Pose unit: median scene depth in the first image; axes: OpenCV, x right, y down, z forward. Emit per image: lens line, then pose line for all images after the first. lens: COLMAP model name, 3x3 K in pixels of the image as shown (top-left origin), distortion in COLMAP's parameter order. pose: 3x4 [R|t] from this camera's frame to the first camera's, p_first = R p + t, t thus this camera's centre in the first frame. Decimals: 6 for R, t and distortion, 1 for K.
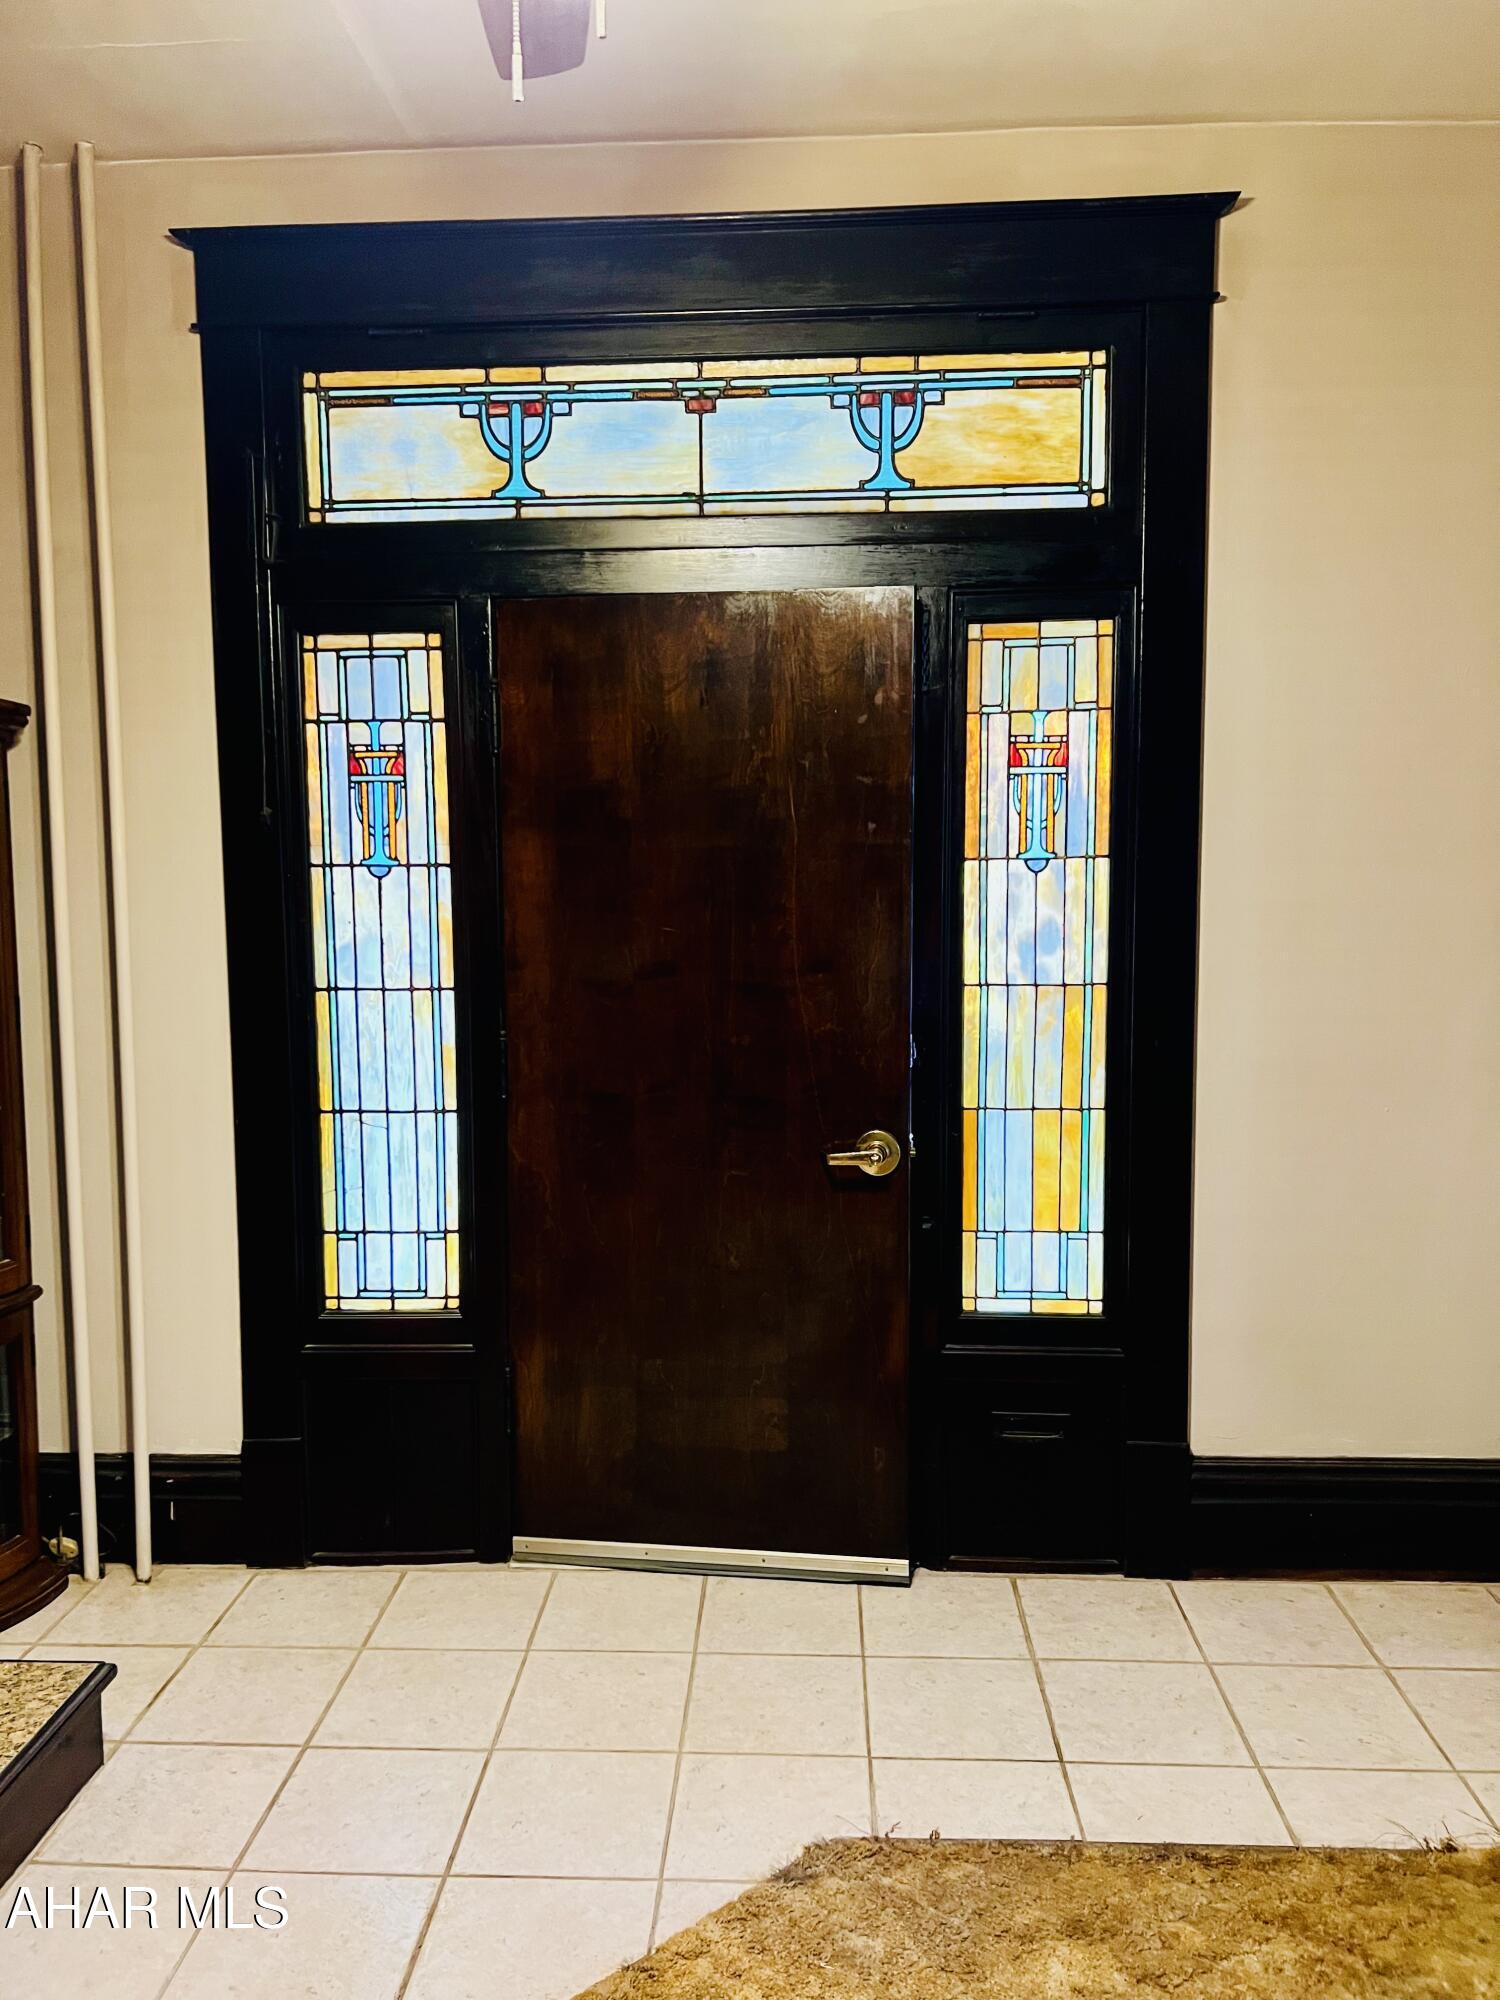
lens RADIAL K [[1537.1, 0, 738.5], [0, 1537.1, 992.5], [0, 0, 1]] dist [0.070025, -0.073377]
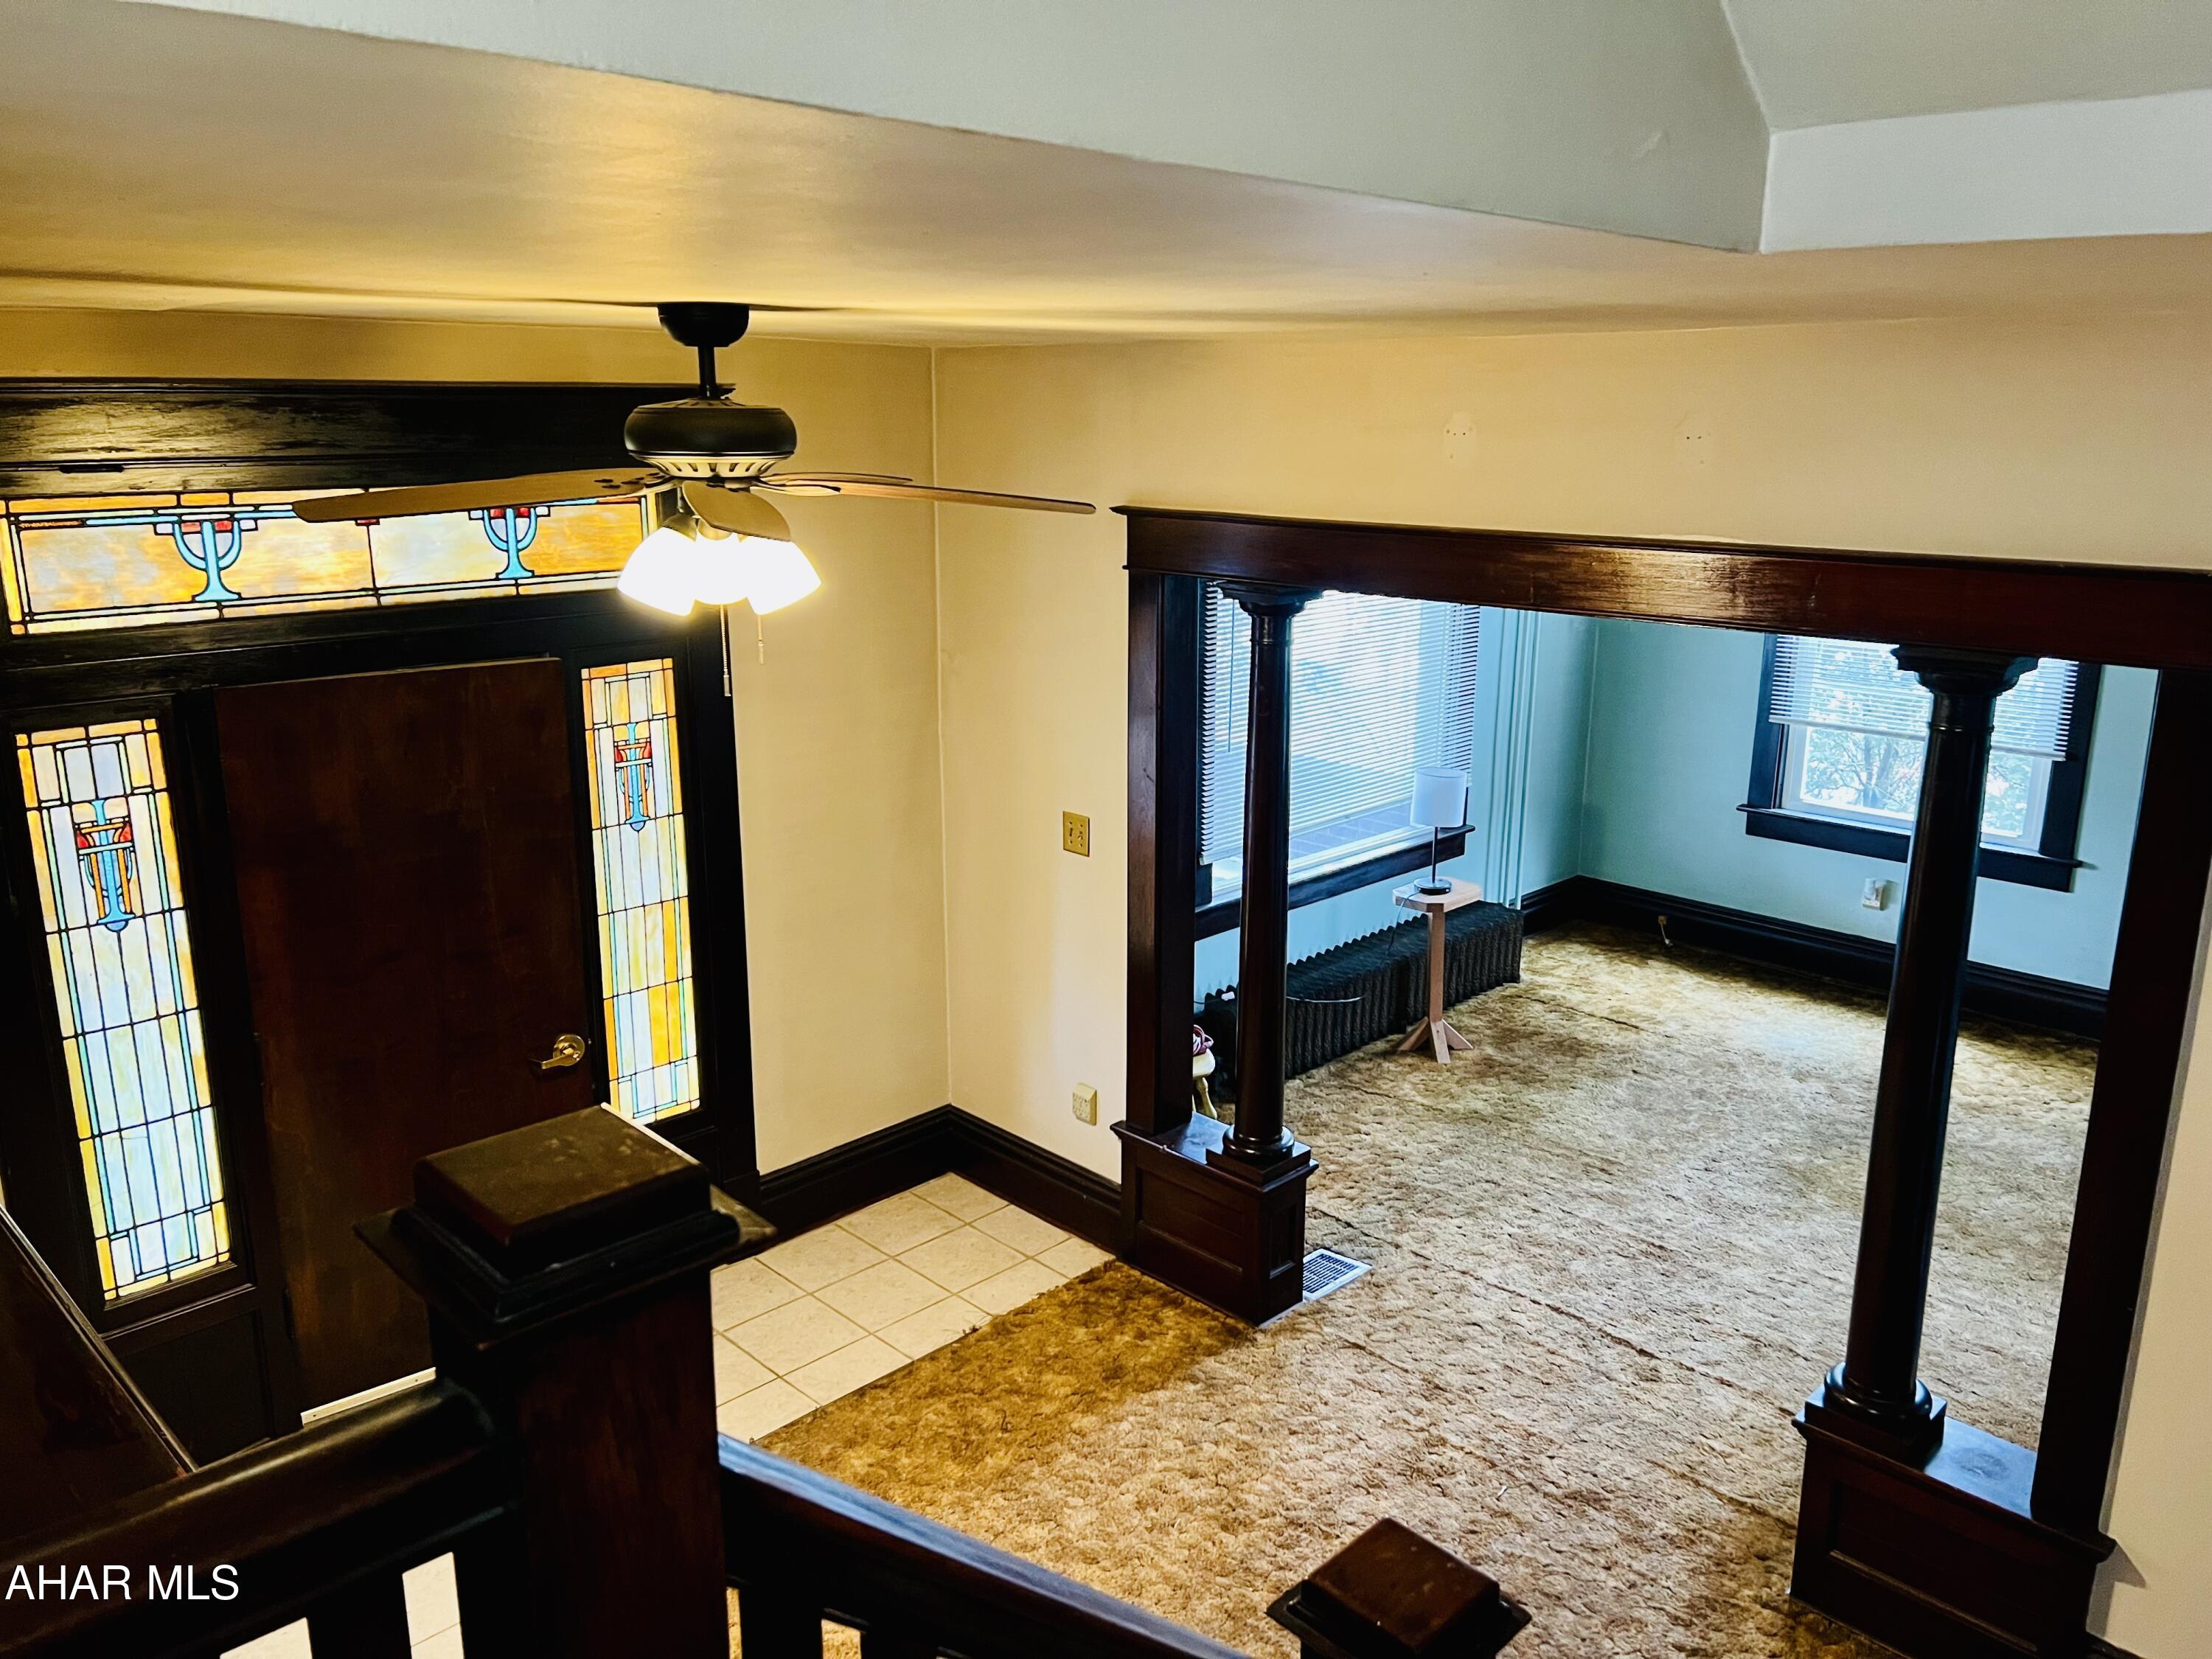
lens RADIAL K [[1700.0, 0, 1106.0], [0, 1700.0, 829.5], [0, 0, 1]] dist [0.070025, -0.073377]
pose [[0.677179, -0.176116, 0.714431, -0.645737], [0.059933, 0.980910, 0.184998, -0.345781], [-0.733374, -0.082459, 0.674806, -0.396153]]
